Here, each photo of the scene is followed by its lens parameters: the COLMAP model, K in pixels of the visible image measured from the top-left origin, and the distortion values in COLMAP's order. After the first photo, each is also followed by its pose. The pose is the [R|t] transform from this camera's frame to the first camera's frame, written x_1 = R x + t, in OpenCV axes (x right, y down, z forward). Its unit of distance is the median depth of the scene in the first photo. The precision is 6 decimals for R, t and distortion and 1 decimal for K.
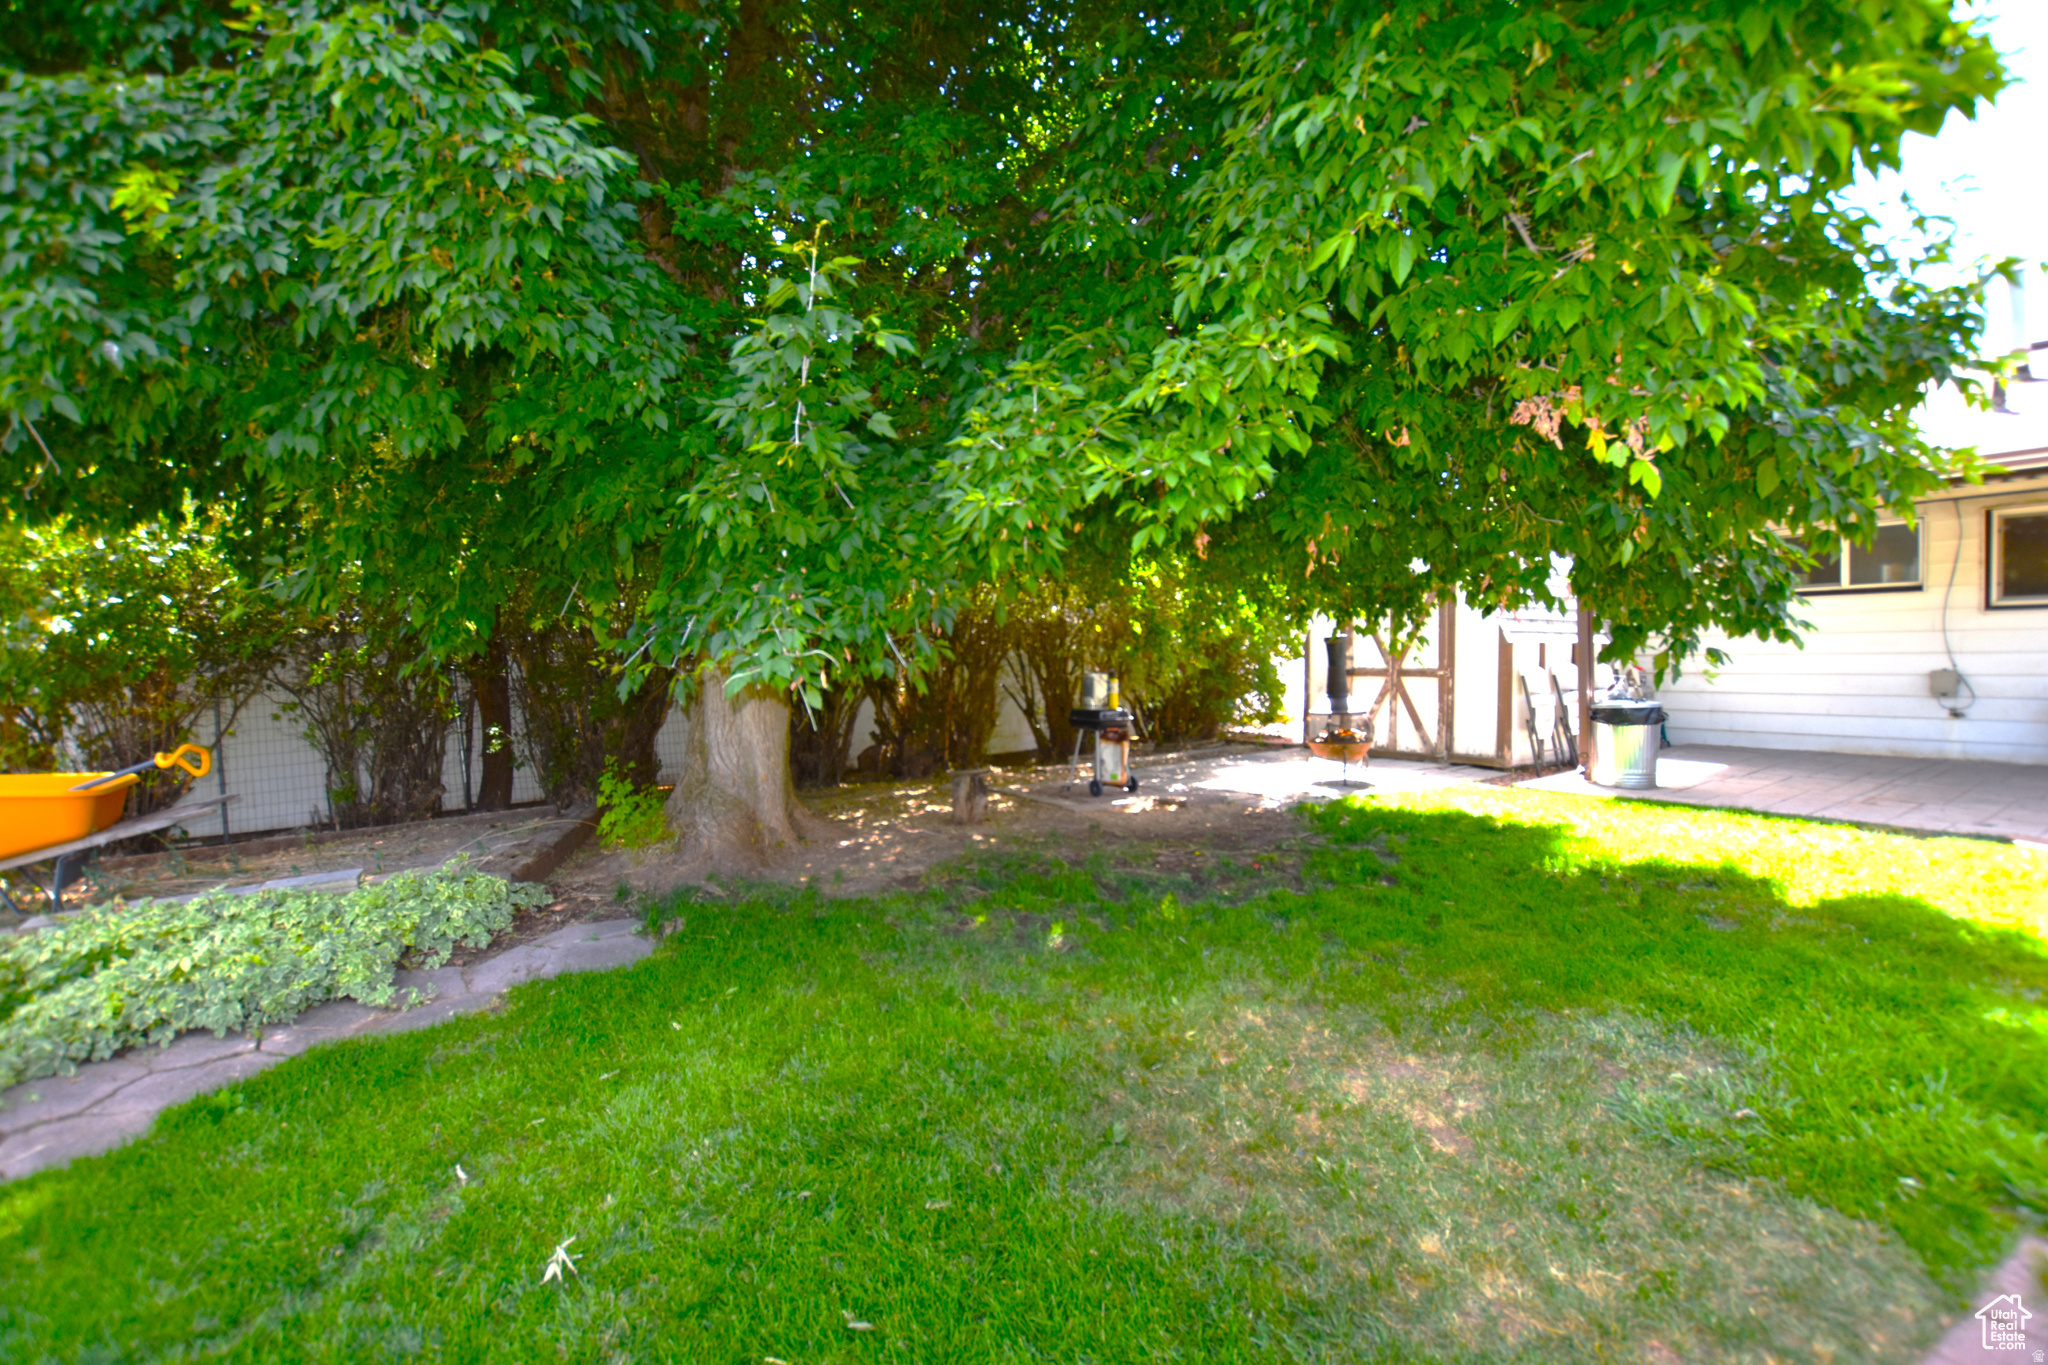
lens RADIAL K [[904.5, 0, 1025.0], [0, 904.5, 687.8], [0, 0, 1]] dist [-0.028210, -0.000280]
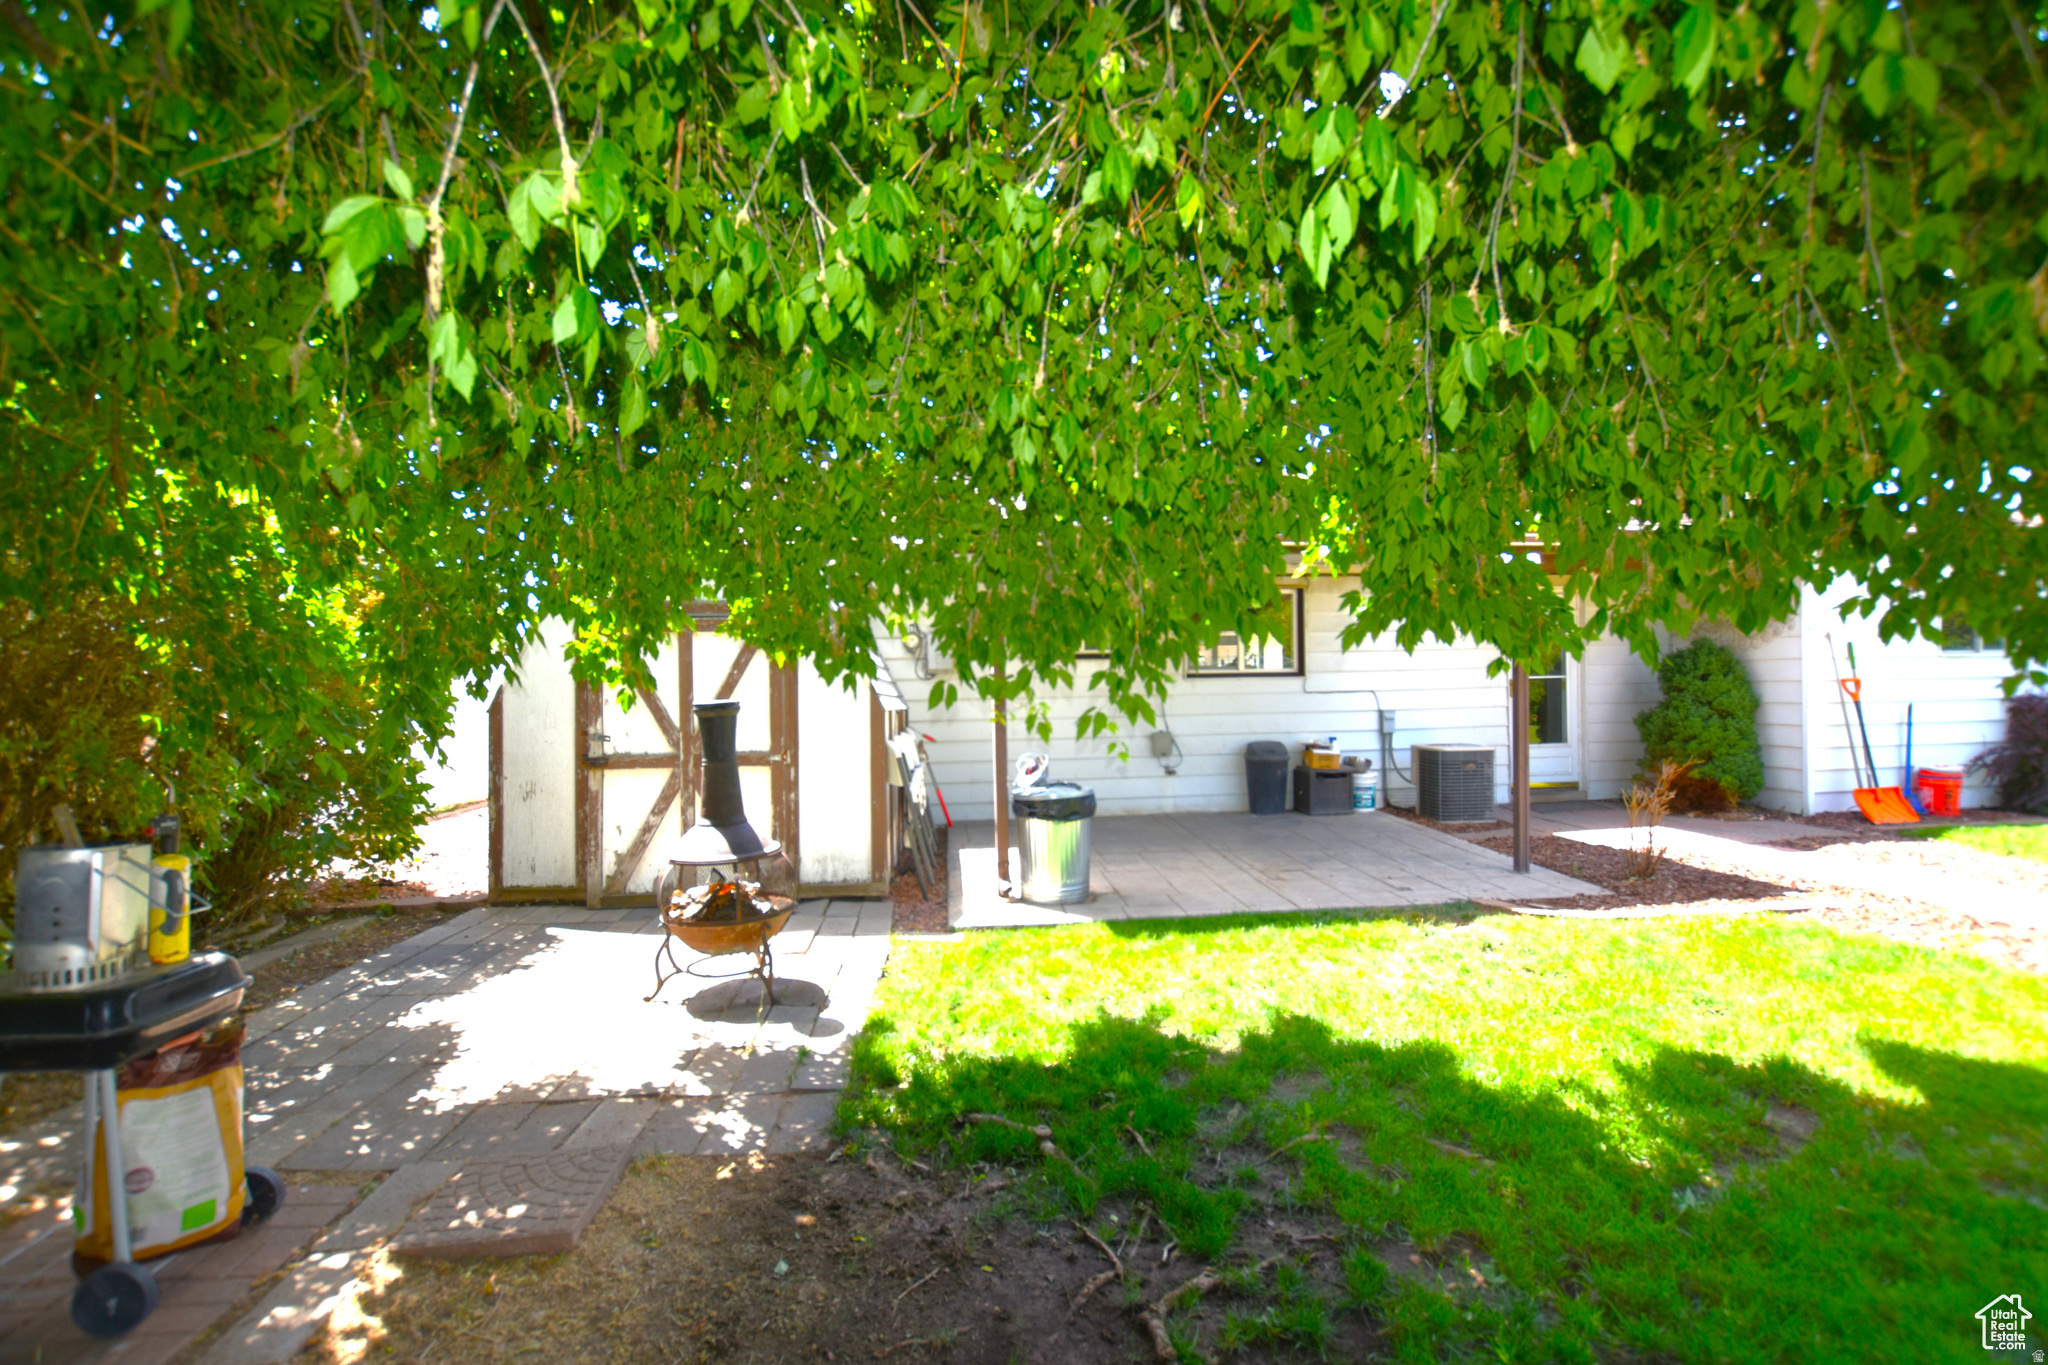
lens RADIAL K [[904.5, 0, 1025.0], [0, 904.5, 687.8], [0, 0, 1]] dist [-0.028210, -0.000280]
pose [[0.449348, 0.012674, 0.893267, -0.024252], [0.038661, 0.998687, -0.033617, -0.038079], [-0.892520, 0.049640, 0.448268, 0.564318]]
